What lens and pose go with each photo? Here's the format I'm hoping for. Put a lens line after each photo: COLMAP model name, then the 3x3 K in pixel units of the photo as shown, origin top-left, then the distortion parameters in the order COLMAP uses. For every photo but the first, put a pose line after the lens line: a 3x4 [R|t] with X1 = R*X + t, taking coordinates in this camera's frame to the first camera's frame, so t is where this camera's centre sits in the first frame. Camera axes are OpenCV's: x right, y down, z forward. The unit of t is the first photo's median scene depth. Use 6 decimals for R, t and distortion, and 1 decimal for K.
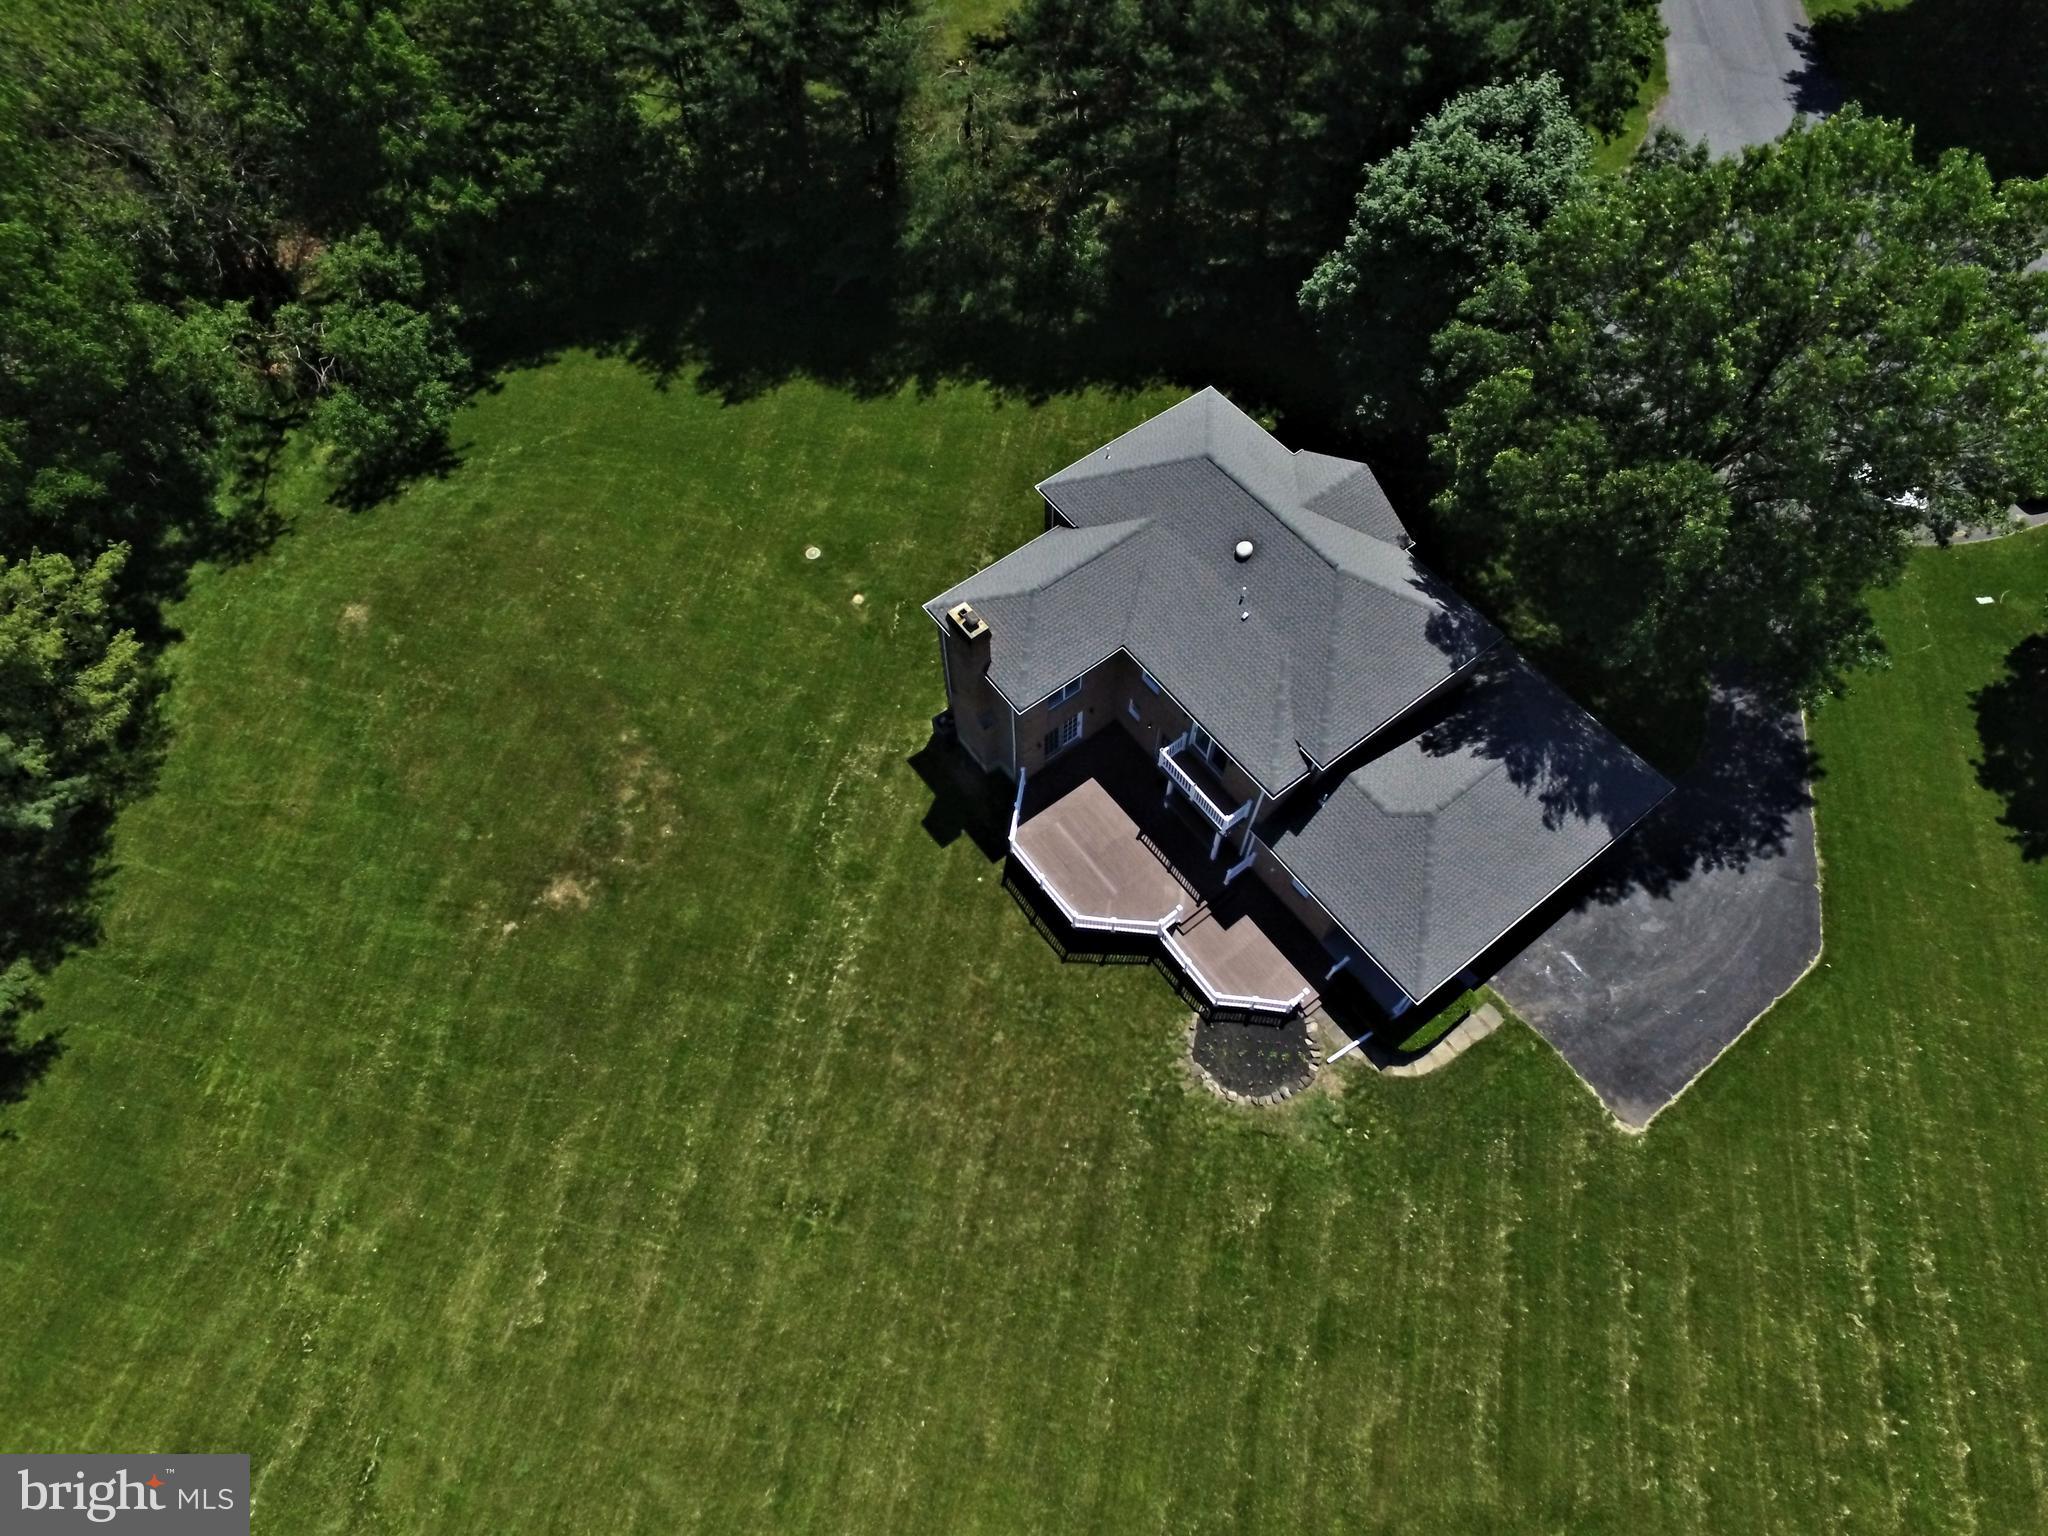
lens RADIAL K [[1193.9, 0, 1052.3], [0, 1193.9, 763.9], [0, 0, 1]] dist [-0.008280, 0.009587]
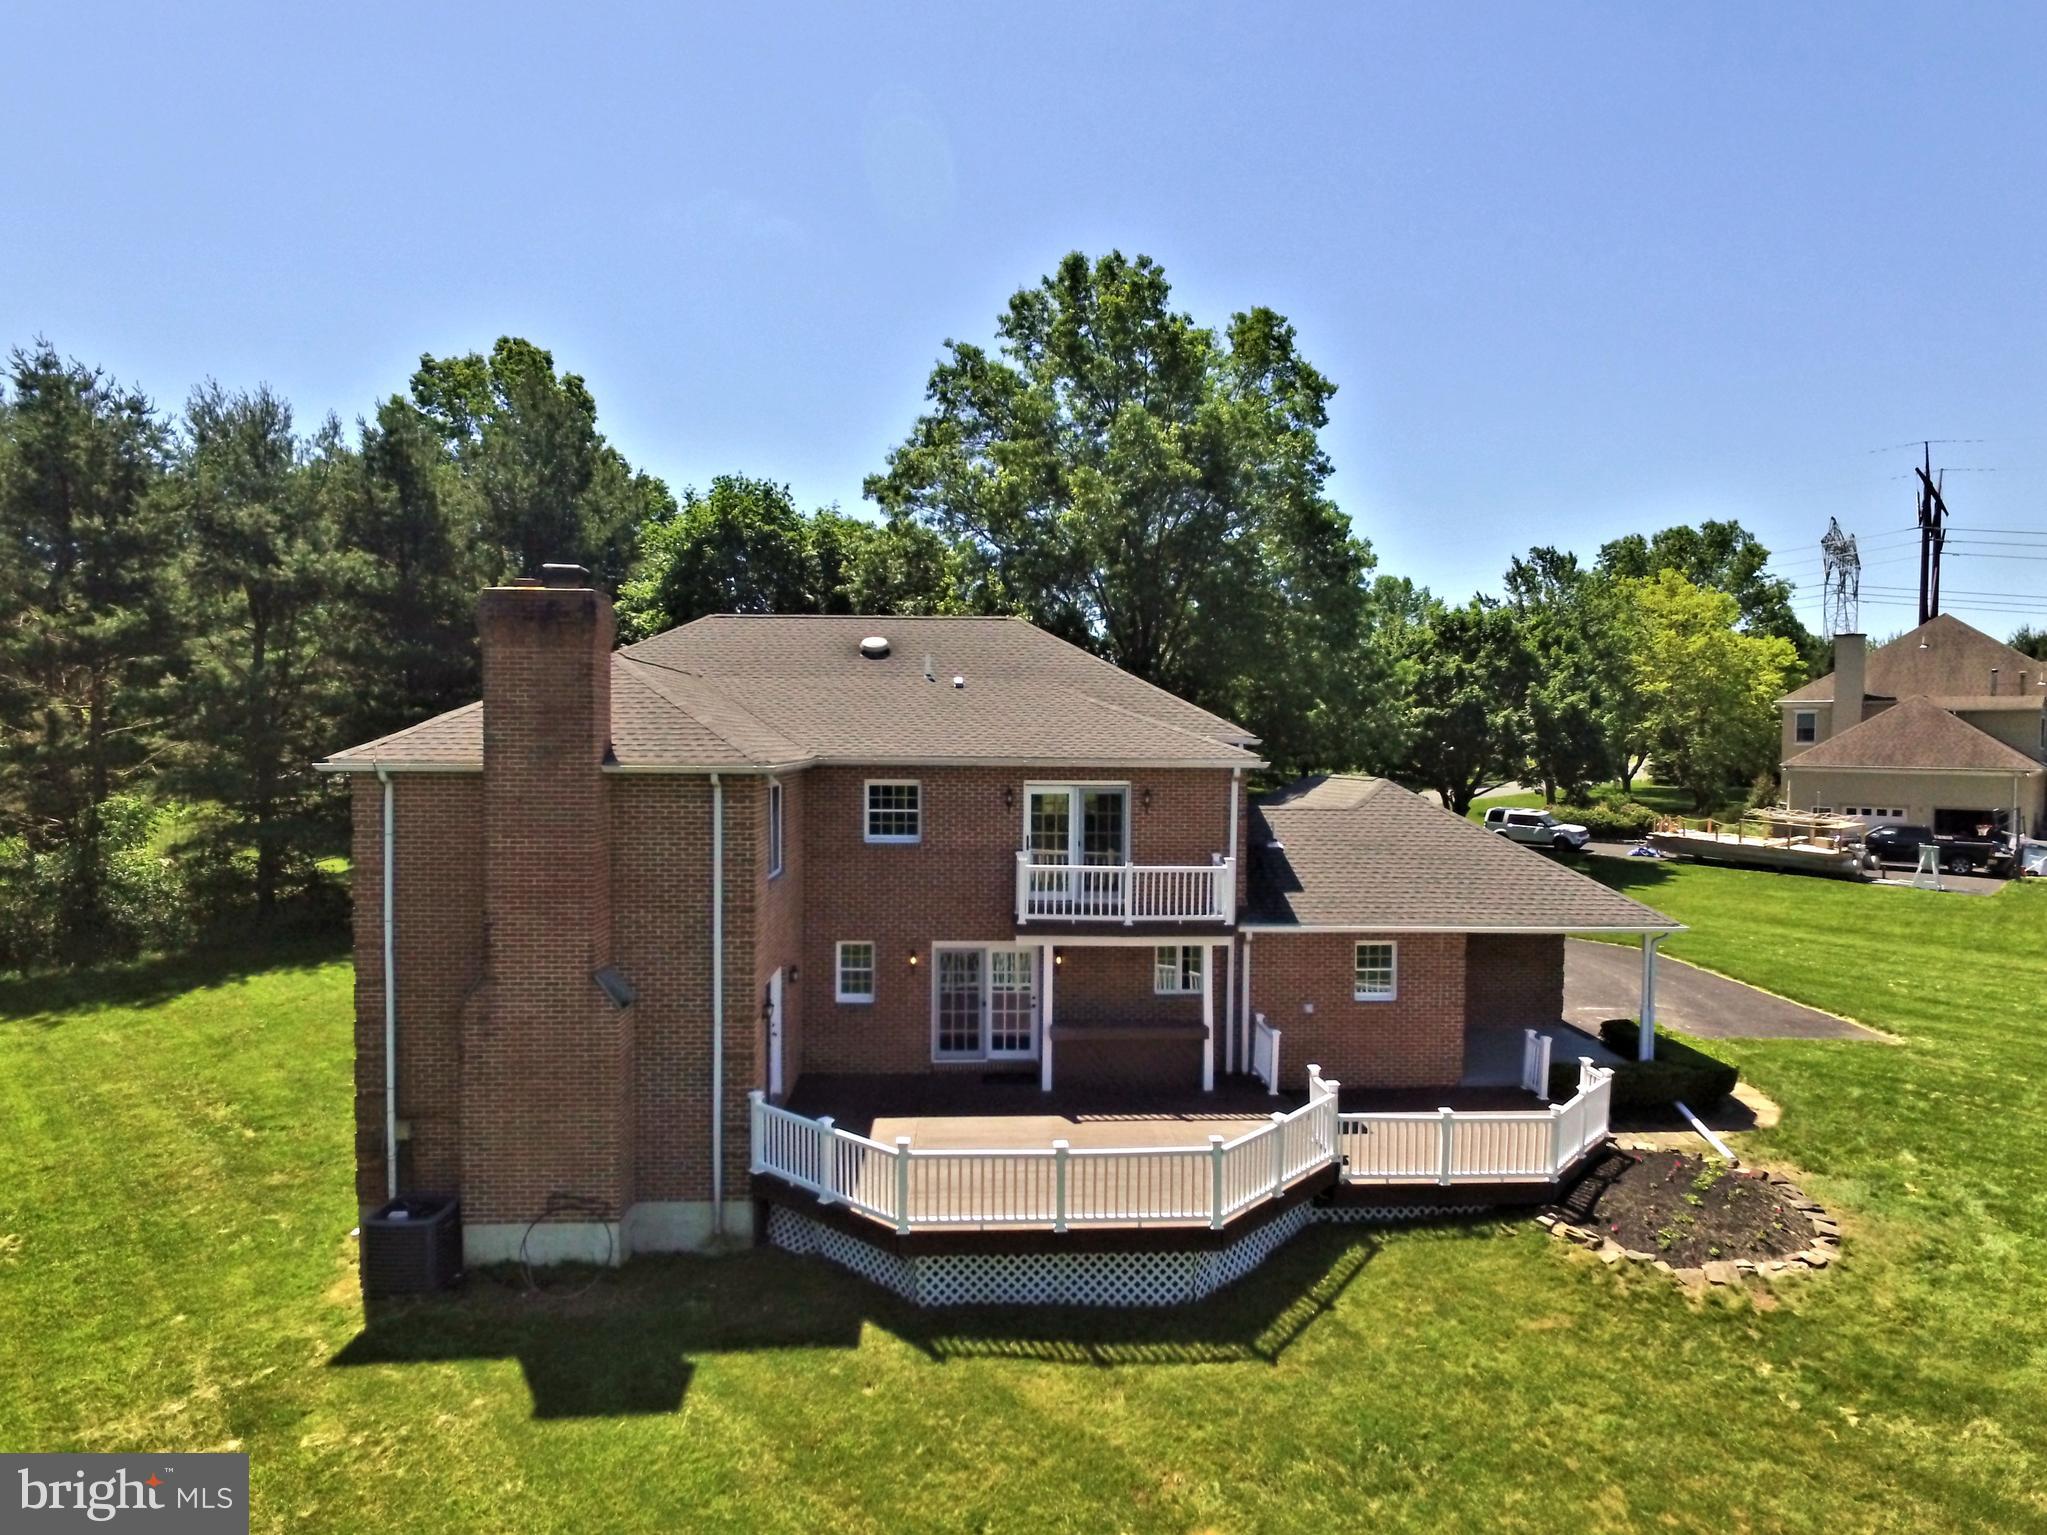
lens RADIAL K [[1193.3, 0, 1045.9], [0, 1193.3, 787.4], [0, 0, 1]] dist [-0.008280, 0.009587]
pose [[0.563019, -0.028404, 0.825956, -0.280652], [0.713285, 0.521475, -0.468282, 0.194238], [-0.417414, 0.852793, 0.313861, 0.812570]]
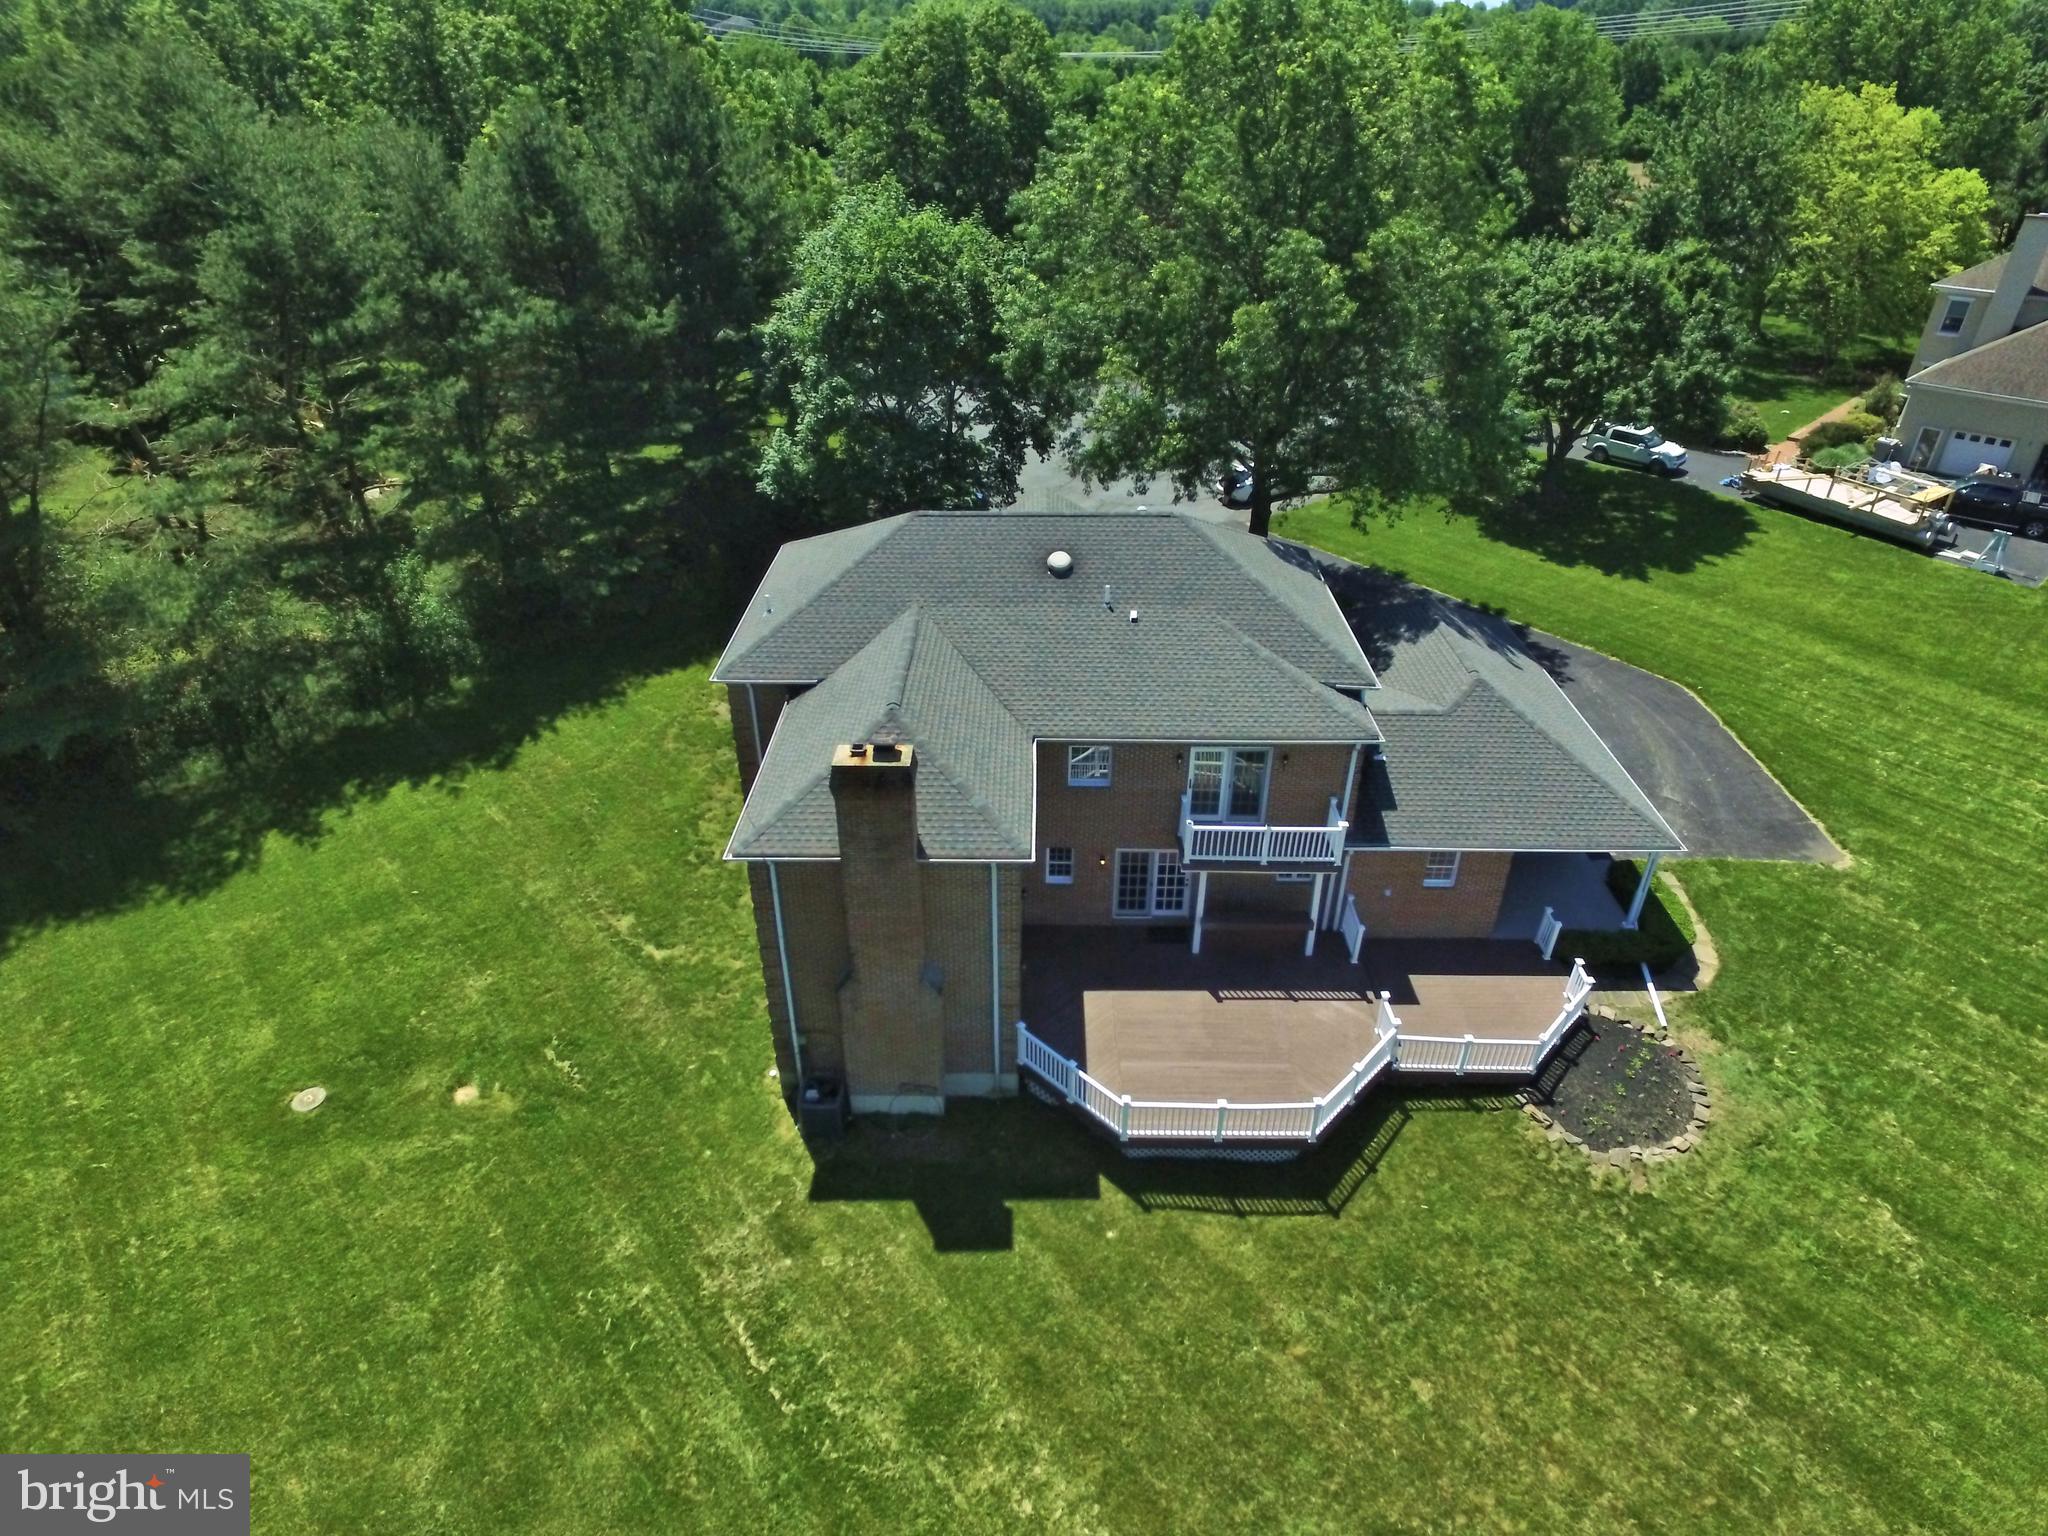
lens RADIAL K [[1193.9, 0, 1044.3], [0, 1193.9, 767.9], [0, 0, 1]] dist [-0.008280, 0.009587]
pose [[0.609701, -0.405280, 0.681185, -0.365427], [0.683759, 0.703619, -0.193377, 0.036673], [-0.400923, 0.583668, 0.706110, 0.559495]]
